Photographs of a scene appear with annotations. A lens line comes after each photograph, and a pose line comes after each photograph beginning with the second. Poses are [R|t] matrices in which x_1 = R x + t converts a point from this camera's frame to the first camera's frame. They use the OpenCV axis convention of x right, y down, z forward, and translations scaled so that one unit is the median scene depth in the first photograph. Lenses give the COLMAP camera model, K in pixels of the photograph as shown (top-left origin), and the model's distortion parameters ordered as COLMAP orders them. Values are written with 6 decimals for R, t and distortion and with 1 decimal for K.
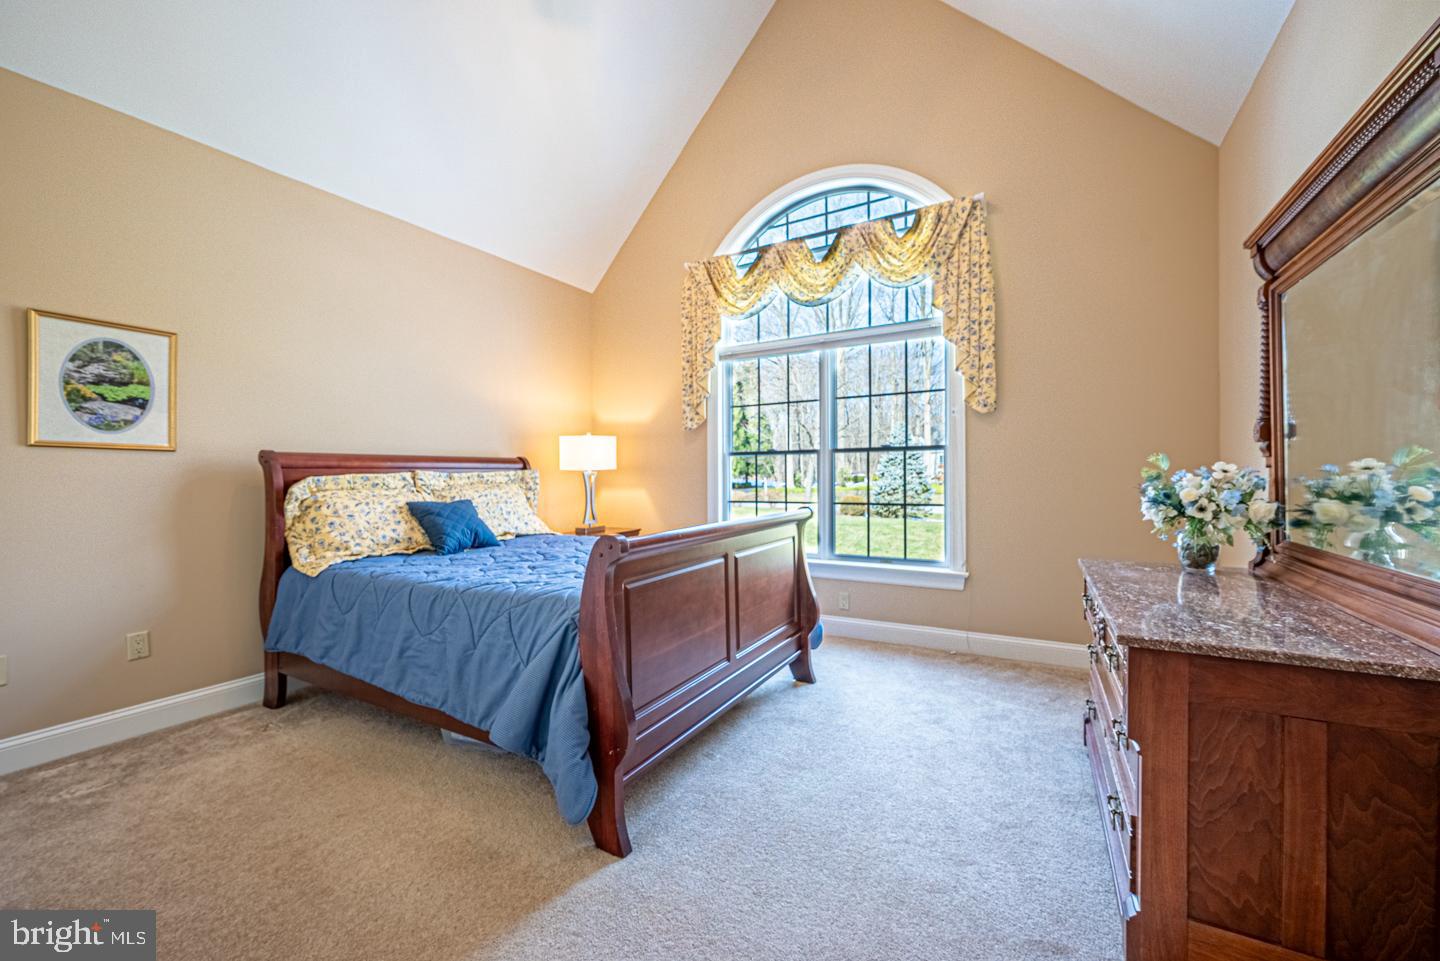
lens RADIAL K [[561.9, 0, 722.4], [0, 561.9, 477.6], [0, 0, 1]] dist [-0.001925, -0.000513]
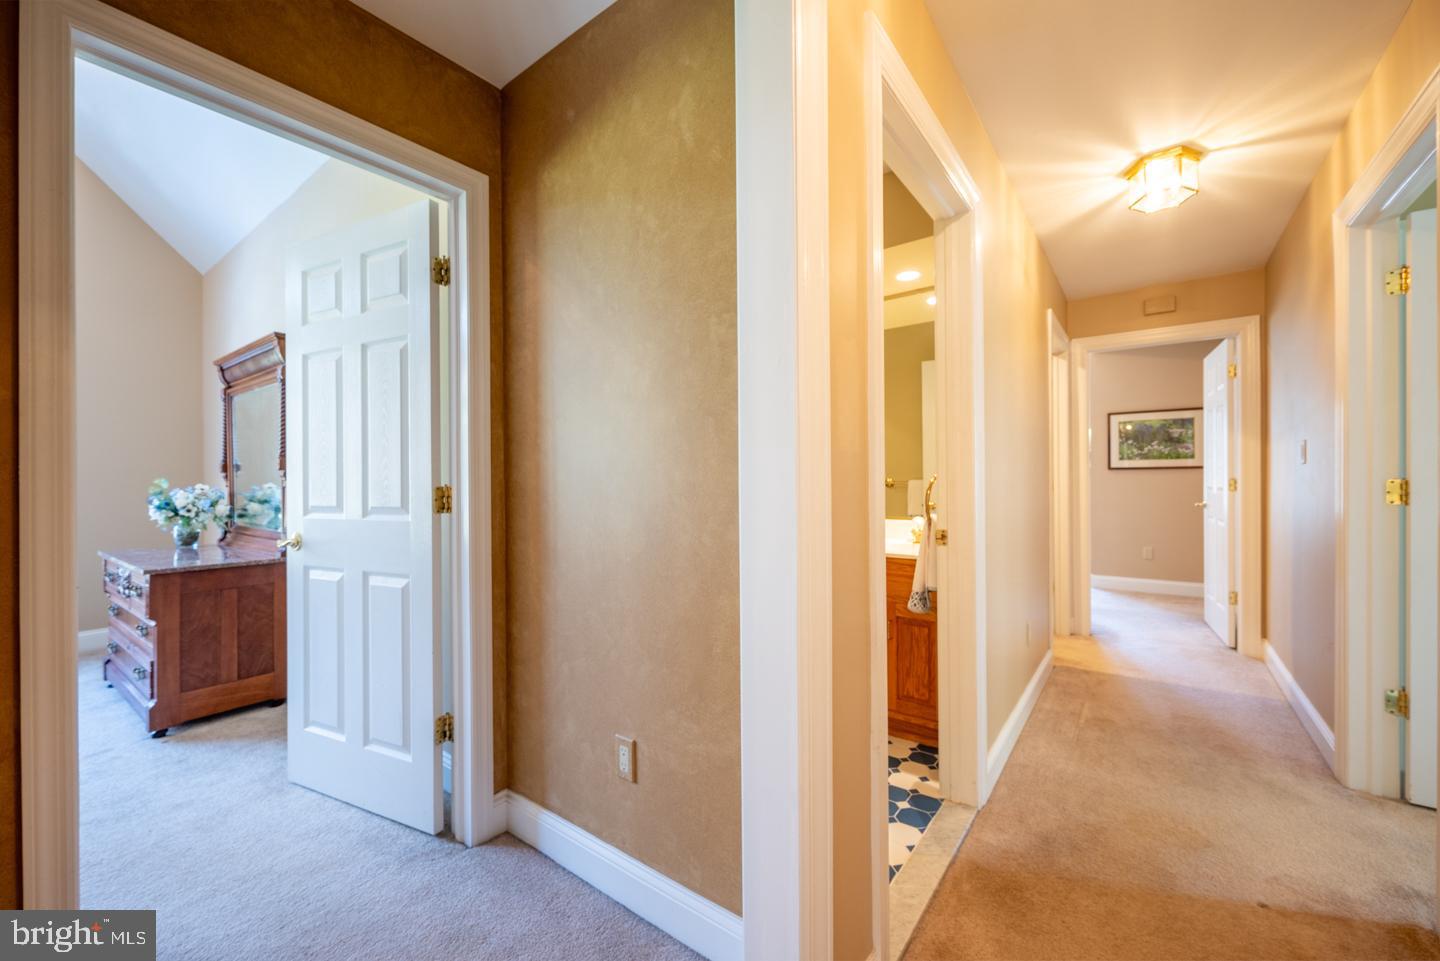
lens RADIAL K [[561.9, 0, 721.9], [0, 561.9, 482.8], [0, 0, 1]] dist [-0.001925, -0.000513]
pose [[0.113106, 0.003506, 0.993577, -0.711612], [0.006845, 0.999967, -0.004308, -0.013092], [-0.993559, 0.007288, 0.113078, -0.870274]]
